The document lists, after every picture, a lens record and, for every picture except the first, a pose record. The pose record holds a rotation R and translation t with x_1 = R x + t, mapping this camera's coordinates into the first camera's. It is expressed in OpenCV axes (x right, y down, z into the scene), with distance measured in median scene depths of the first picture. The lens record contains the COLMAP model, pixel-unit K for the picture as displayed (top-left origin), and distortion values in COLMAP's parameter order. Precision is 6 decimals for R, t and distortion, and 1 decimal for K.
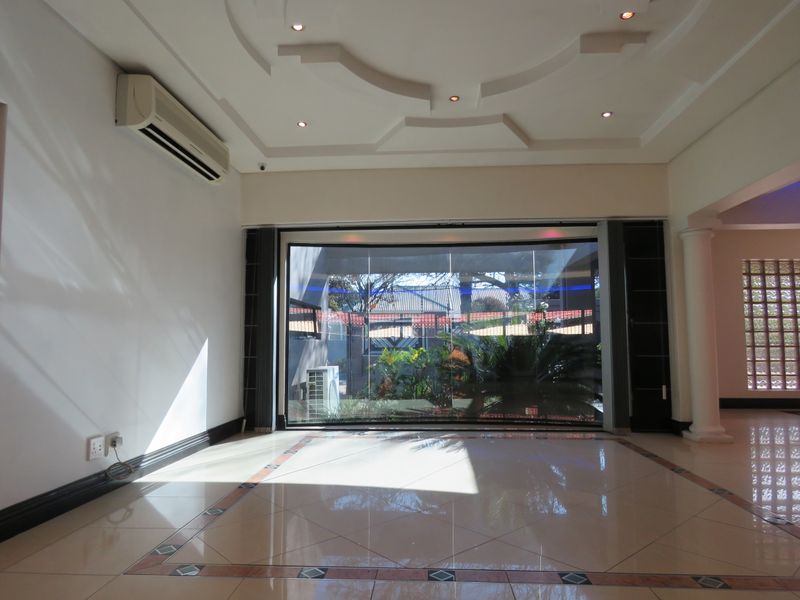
lens RADIAL K [[513.3, 0, 402.8], [0, 513.3, 305.2], [0, 0, 1]] dist [0.001358, 0.001243]
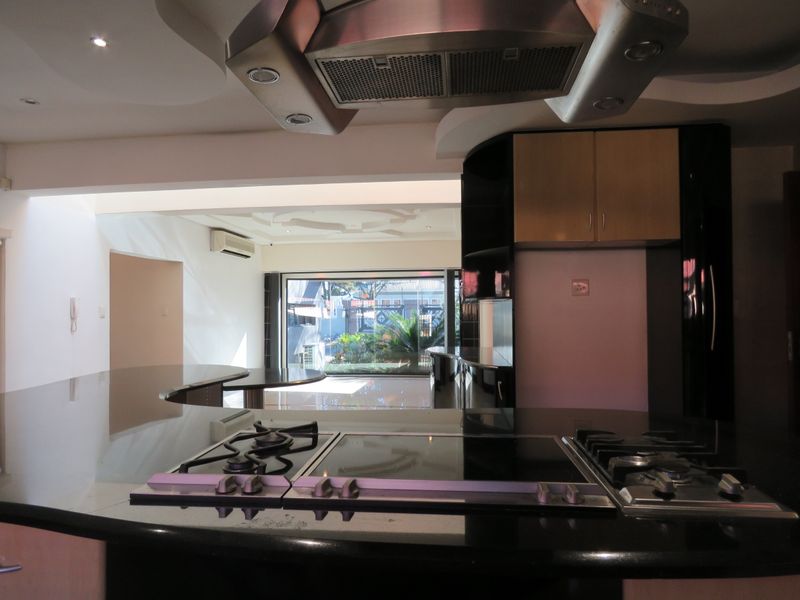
lens RADIAL K [[513.3, 0, 398.7], [0, 513.3, 302.0], [0, 0, 1]] dist [0.001358, 0.001243]
pose [[0.998221, 0.005099, -0.059399, 0.295586], [-0.002193, 0.998801, 0.048898, -0.128042], [0.059578, -0.048681, 0.997036, -0.846903]]
